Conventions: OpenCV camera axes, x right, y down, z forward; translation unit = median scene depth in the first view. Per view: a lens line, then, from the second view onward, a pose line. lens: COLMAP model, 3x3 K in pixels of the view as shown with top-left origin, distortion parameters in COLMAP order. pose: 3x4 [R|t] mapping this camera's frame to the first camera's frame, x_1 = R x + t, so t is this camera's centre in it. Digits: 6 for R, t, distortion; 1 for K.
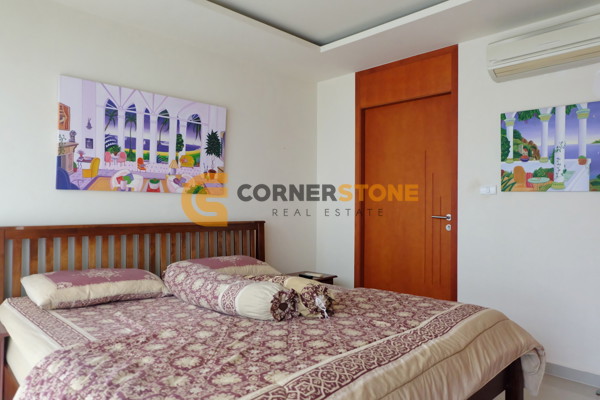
lens RADIAL K [[428.6, 0, 296.8], [0, 428.6, 201.4], [0, 0, 1]] dist [-0.013939, 0.047983]
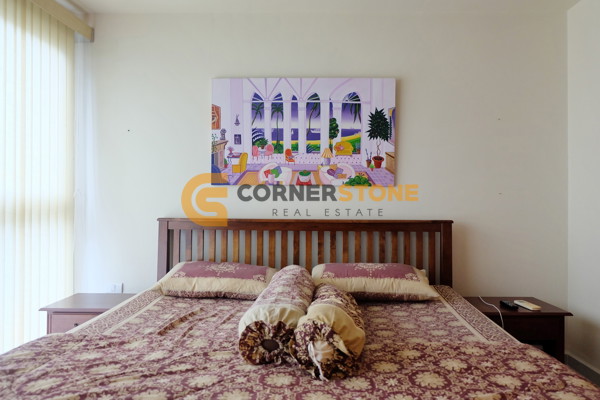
lens RADIAL K [[428.6, 0, 300.2], [0, 428.6, 197.3], [0, 0, 1]] dist [-0.013939, 0.047983]
pose [[0.691768, -0.006715, -0.722088, 0.373979], [0.006059, 0.999976, -0.003495, 0.008148], [0.722094, -0.001957, 0.691792, 0.416553]]
